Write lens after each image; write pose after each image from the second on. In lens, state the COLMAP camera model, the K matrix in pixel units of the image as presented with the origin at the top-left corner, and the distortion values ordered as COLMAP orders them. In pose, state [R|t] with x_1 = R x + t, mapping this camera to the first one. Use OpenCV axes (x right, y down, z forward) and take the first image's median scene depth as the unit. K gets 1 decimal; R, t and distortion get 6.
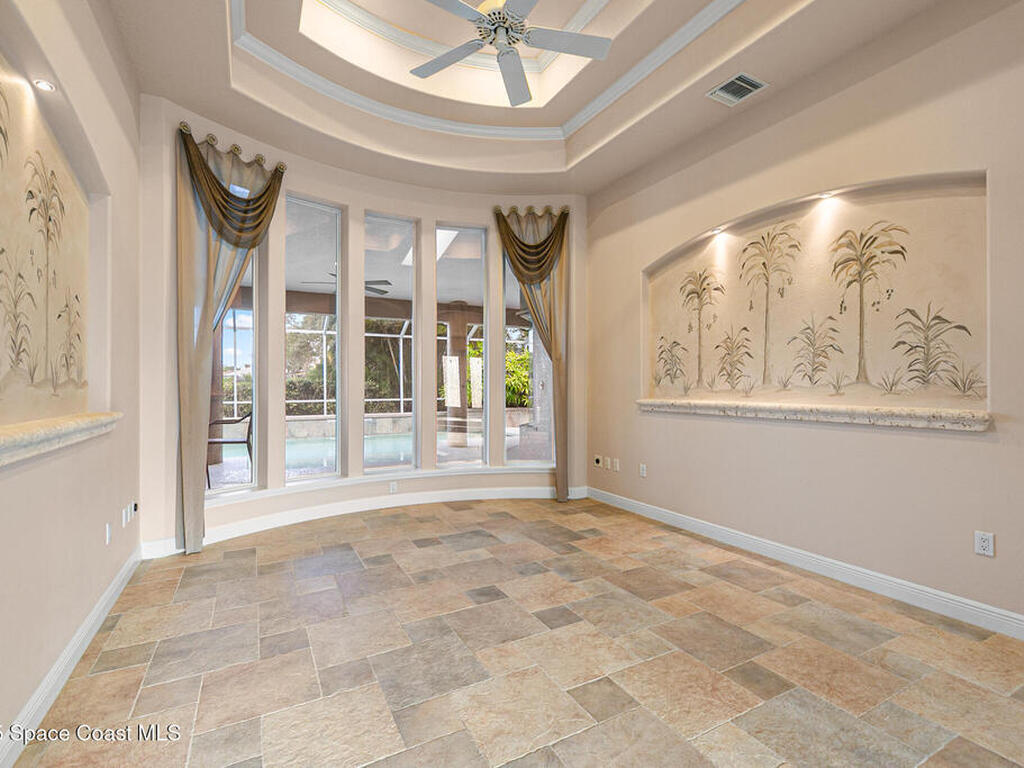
lens RADIAL K [[496.9, 0, 511.5], [0, 496.9, 384.0], [0, 0, 1]] dist [0.007218, -0.001141]
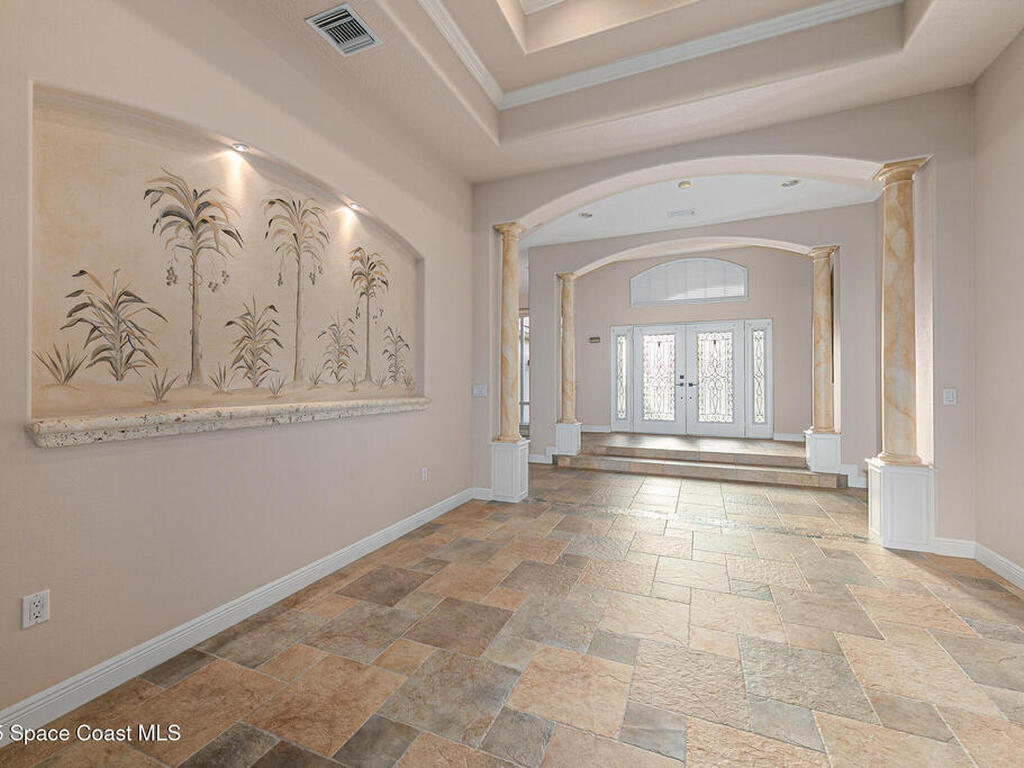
lens RADIAL K [[433.8, 0, 520.6], [0, 433.8, 380.8], [0, 0, 1]] dist [0.007685, -0.000974]
pose [[-0.637411, 0.004532, 0.770511, -0.302308], [0.002118, 0.999989, -0.004130, 0.003888], [-0.770521, -0.001001, -0.637414, 1.236244]]
